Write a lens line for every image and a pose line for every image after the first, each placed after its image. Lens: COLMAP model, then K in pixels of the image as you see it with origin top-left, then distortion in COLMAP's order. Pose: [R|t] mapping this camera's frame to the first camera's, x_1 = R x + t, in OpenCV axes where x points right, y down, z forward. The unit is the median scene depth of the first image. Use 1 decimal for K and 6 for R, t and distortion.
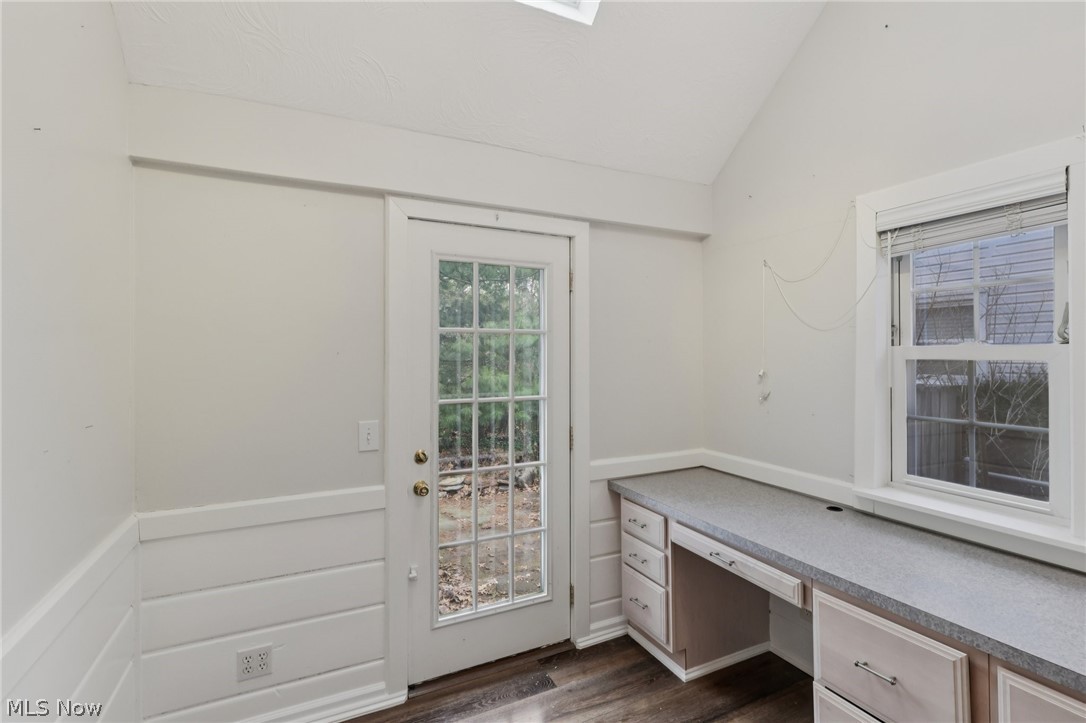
lens RADIAL K [[509.7, 0, 541.2], [0, 509.7, 353.1], [0, 0, 1]] dist [0.000200, 0.000483]
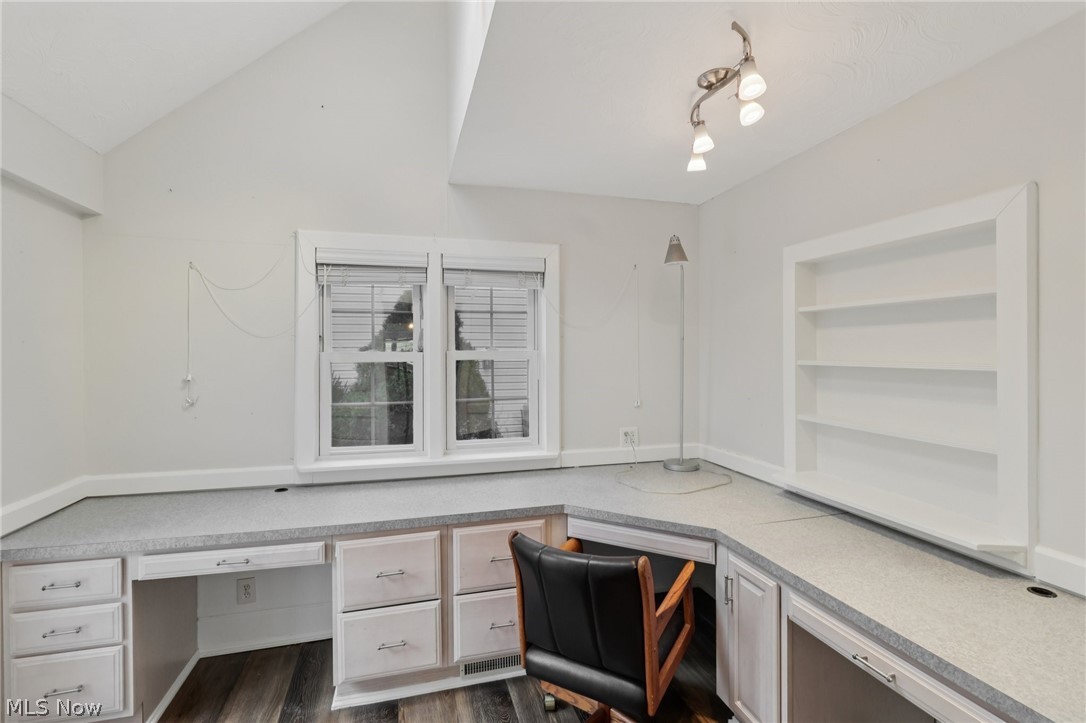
lens RADIAL K [[504.9, 0, 541.6], [0, 504.9, 359.7], [0, 0, 1]] dist [-0.002593, 0.001606]
pose [[0.184801, -0.007466, 0.982748, -0.508131], [-0.000610, 0.999970, 0.007712, -0.004627], [-0.982776, -0.002024, 0.184791, 0.219007]]
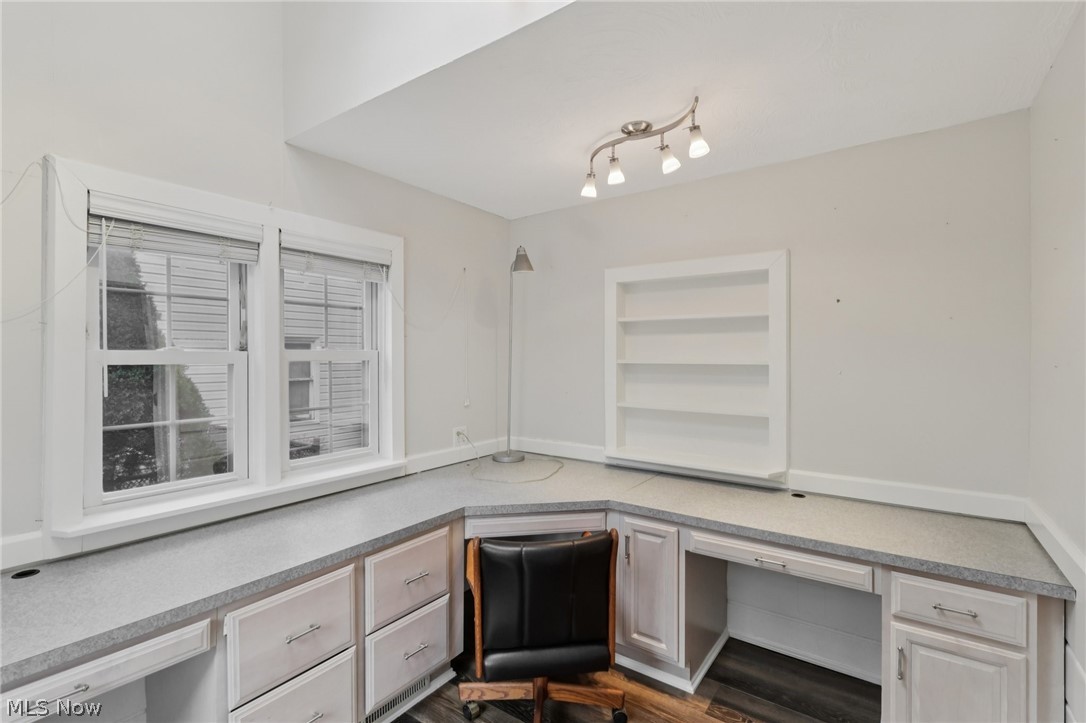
lens RADIAL K [[499.8, 0, 538.1], [0, 499.8, 364.4], [0, 0, 1]] dist [-0.001360, 0.000350]
pose [[-0.468947, -0.007263, 0.883196, -0.431003], [0.002613, 0.999950, 0.009611, 0.005013], [-0.883222, 0.006815, -0.468905, 0.770912]]
